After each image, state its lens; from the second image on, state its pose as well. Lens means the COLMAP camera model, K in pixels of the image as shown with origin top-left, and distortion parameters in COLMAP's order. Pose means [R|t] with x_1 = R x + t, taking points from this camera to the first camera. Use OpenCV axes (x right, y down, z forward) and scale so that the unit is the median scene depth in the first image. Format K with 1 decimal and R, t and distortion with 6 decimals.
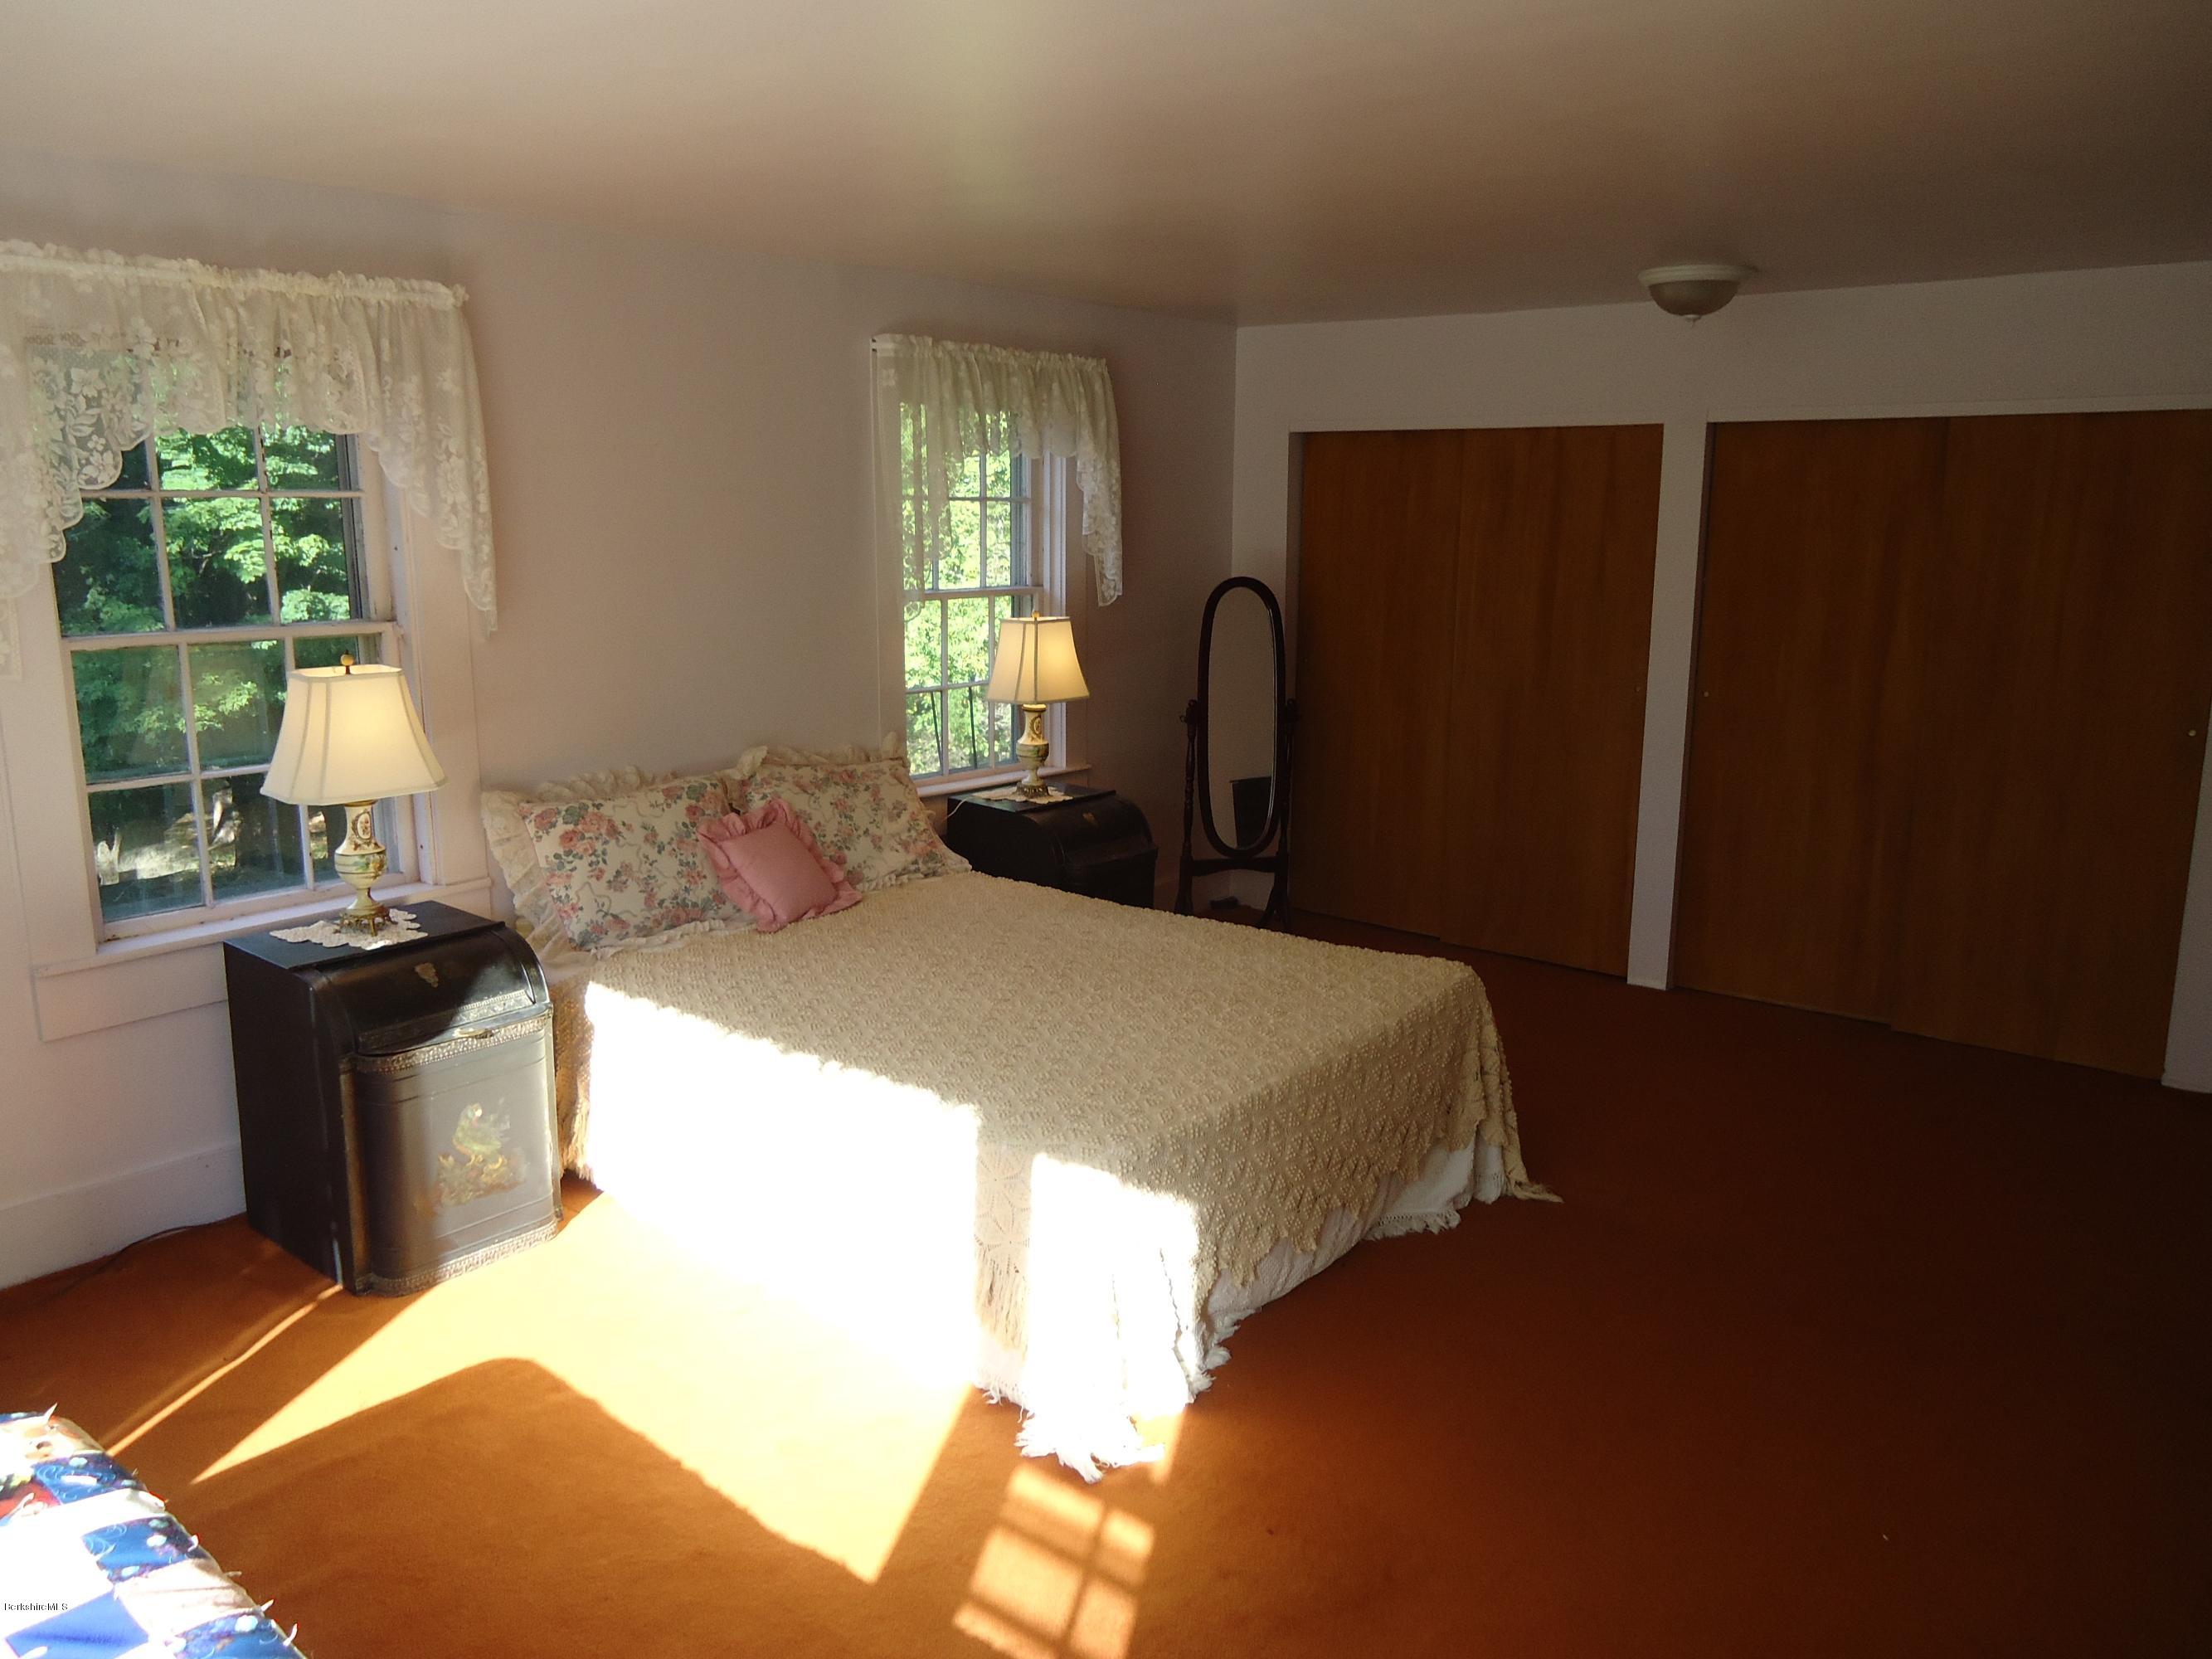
lens RADIAL K [[1598.9, 0, 1106.0], [0, 1598.9, 829.5], [0, 0, 1]] dist [-0.009614, -0.000279]
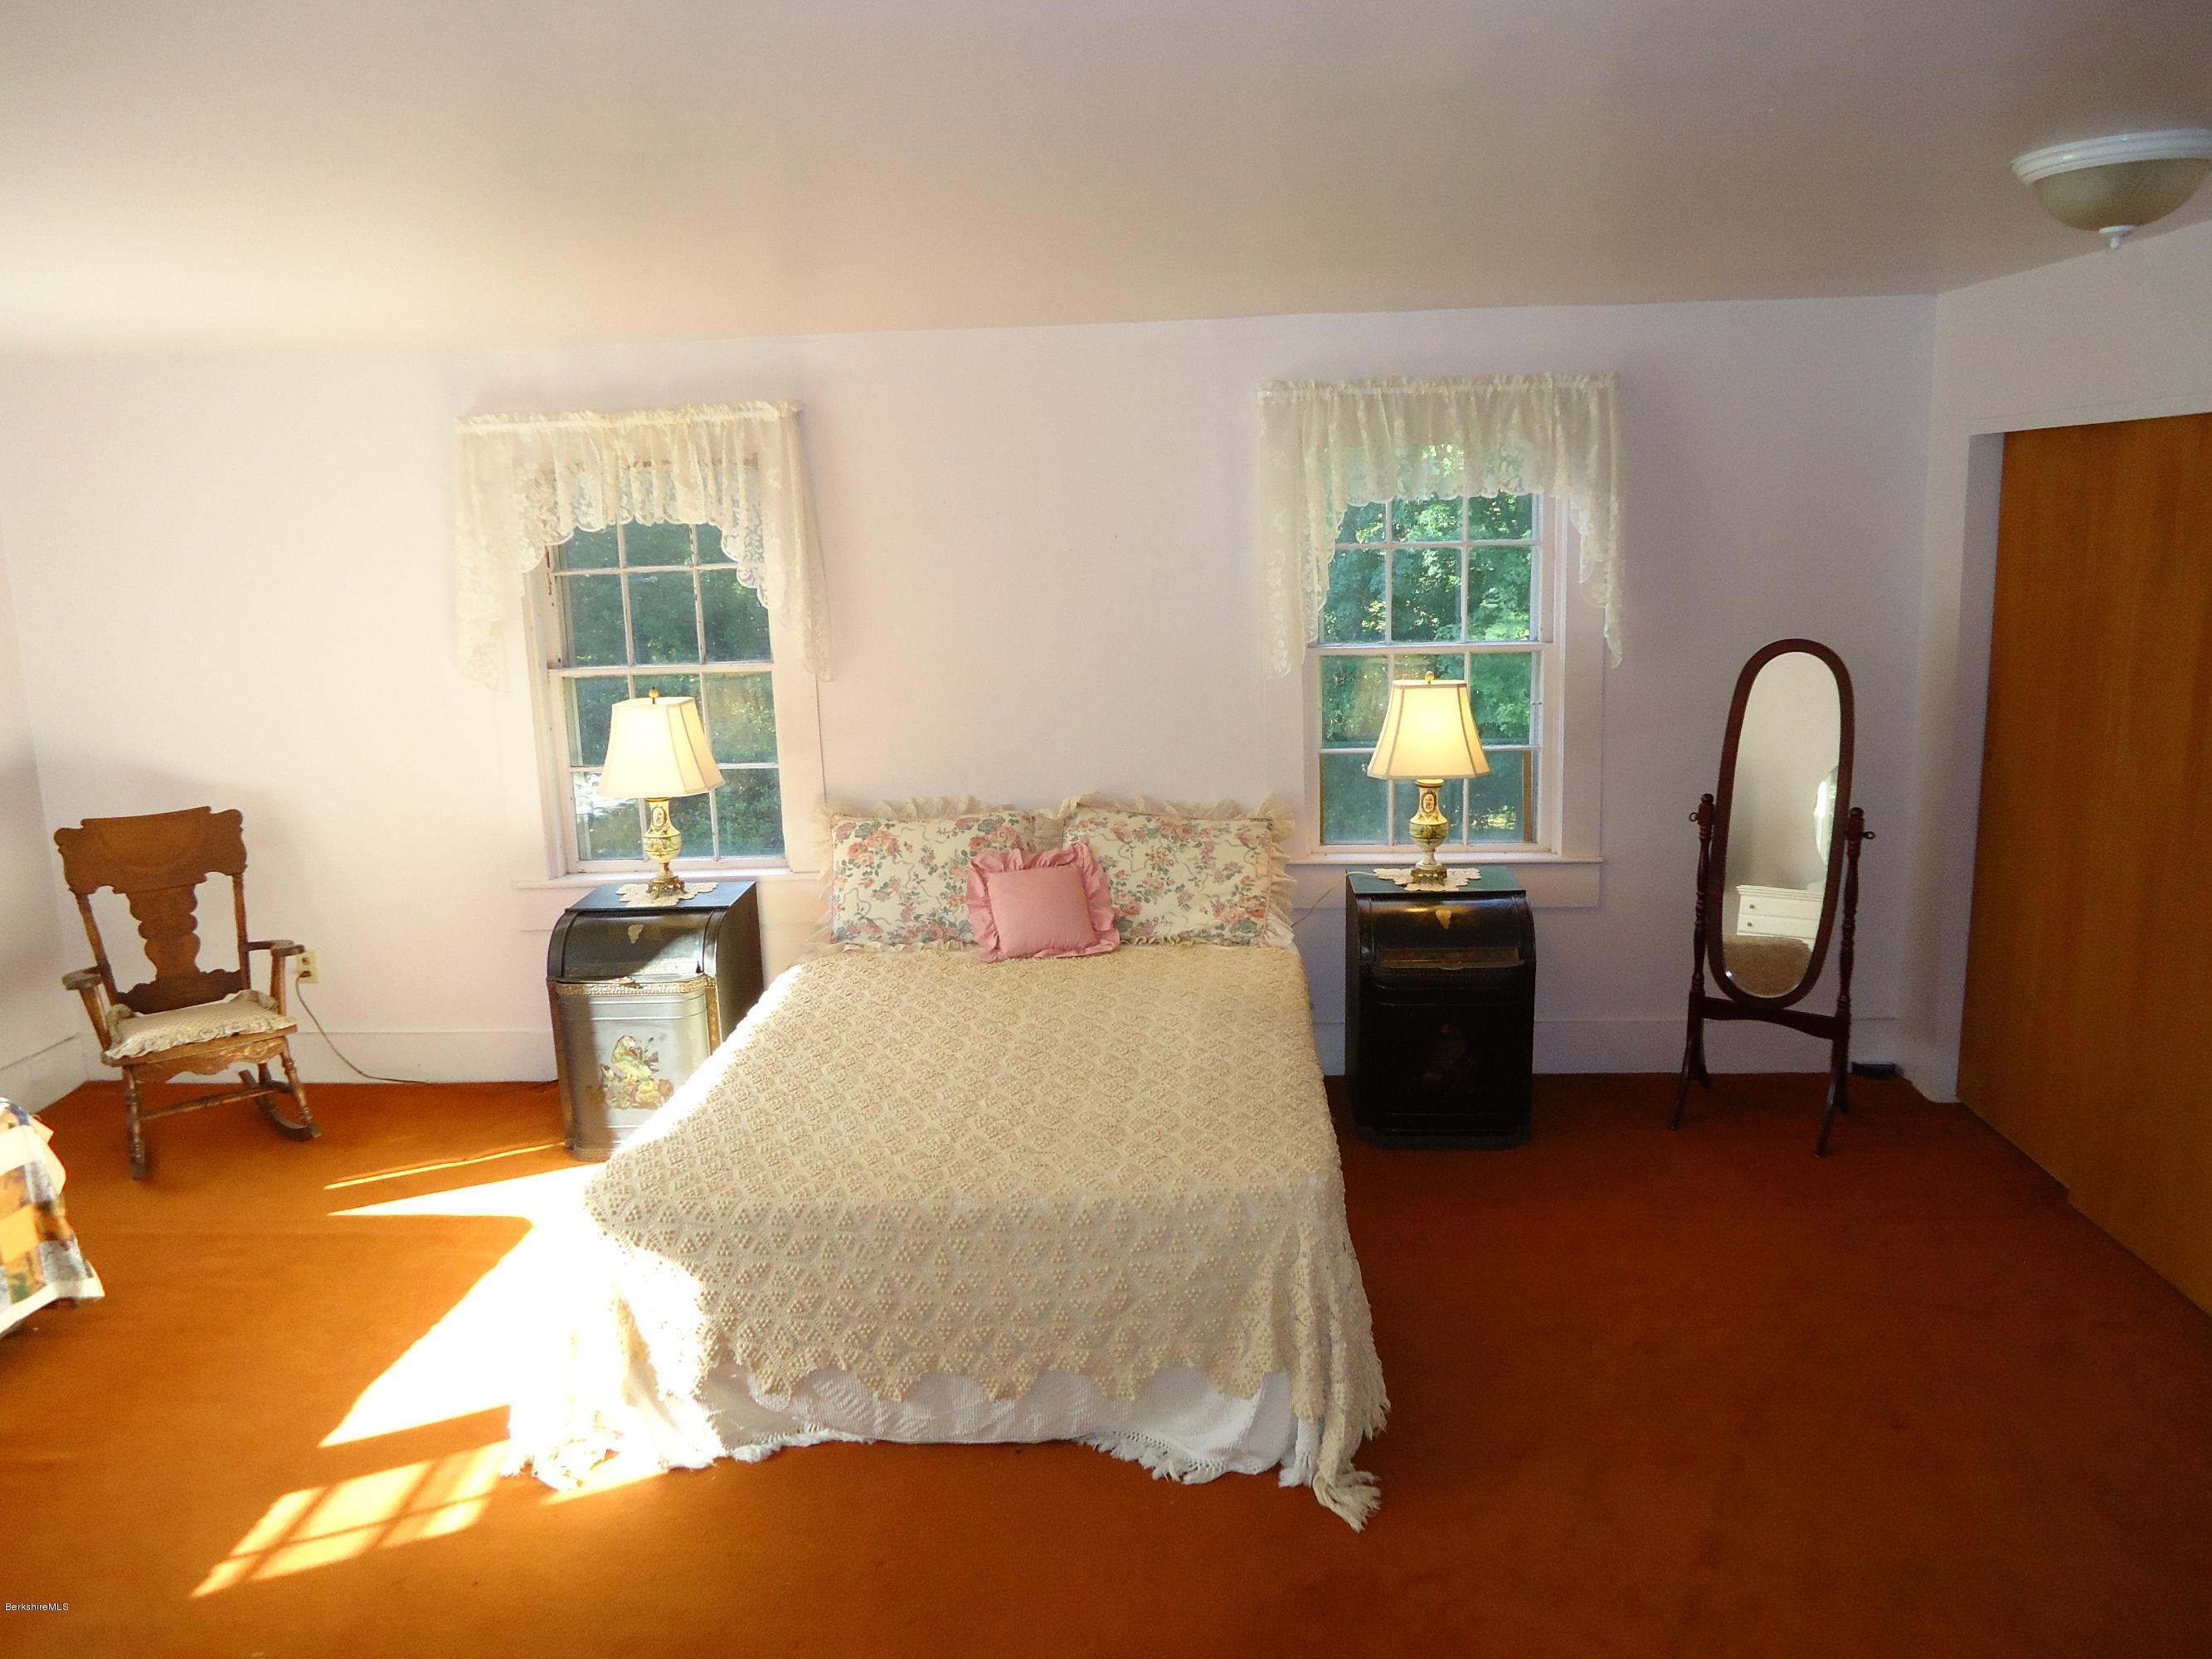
lens RADIAL K [[1618.0, 0, 1110.6], [0, 1618.0, 825.5], [0, 0, 1]] dist [-0.002119, 0.000107]
pose [[0.584748, 0.128310, -0.801004, 0.738382], [-0.126559, 0.989751, 0.066153, -0.115690], [0.801282, 0.062691, 0.594993, 0.428155]]
